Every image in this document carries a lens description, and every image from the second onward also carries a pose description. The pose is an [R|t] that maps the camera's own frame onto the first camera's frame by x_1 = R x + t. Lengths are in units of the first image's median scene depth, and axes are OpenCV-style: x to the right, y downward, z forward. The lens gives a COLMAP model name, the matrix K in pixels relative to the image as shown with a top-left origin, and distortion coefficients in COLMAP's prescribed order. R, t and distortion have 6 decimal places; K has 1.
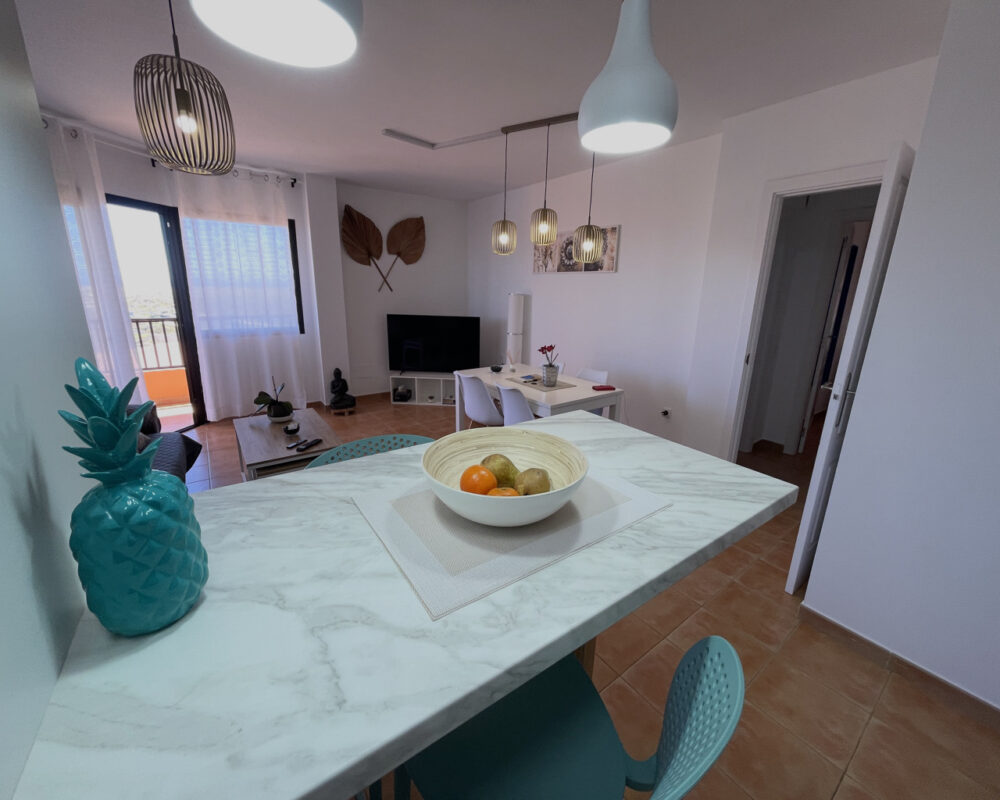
lens RADIAL K [[404.8, 0, 497.8], [0, 404.8, 394.0], [0, 0, 1]] dist [-0.000626, -0.000079]
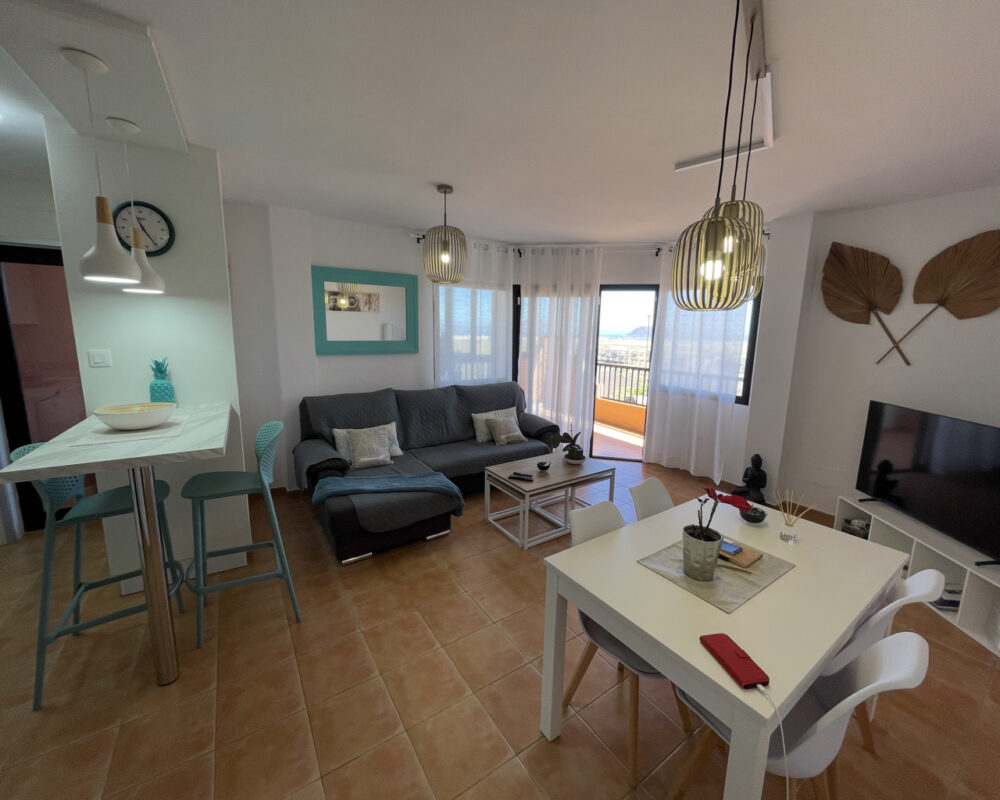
lens RADIAL K [[404.8, 0, 495.6], [0, 404.8, 396.1], [0, 0, 1]] dist [-0.000626, -0.000079]
pose [[-0.045214, 0.144381, -0.988489, 0.431155], [-0.278584, 0.948424, 0.151272, -0.167007], [0.959347, 0.282217, -0.002660, 0.554018]]
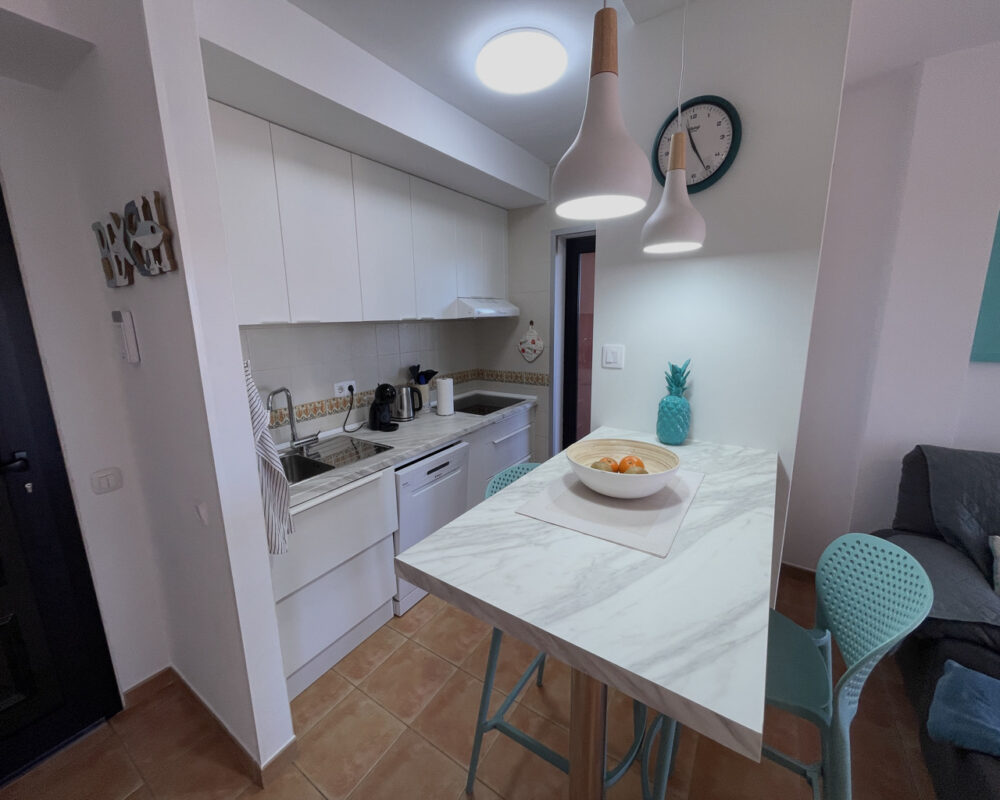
lens RADIAL K [[404.8, 0, 496.9], [0, 404.8, 395.2], [0, 0, 1]] dist [-0.000626, -0.000079]
pose [[-0.935056, 0.069372, -0.347645, 0.164117], [-0.090189, 0.901845, 0.422541, -0.110055], [0.342835, 0.426454, -0.837019, 0.343615]]
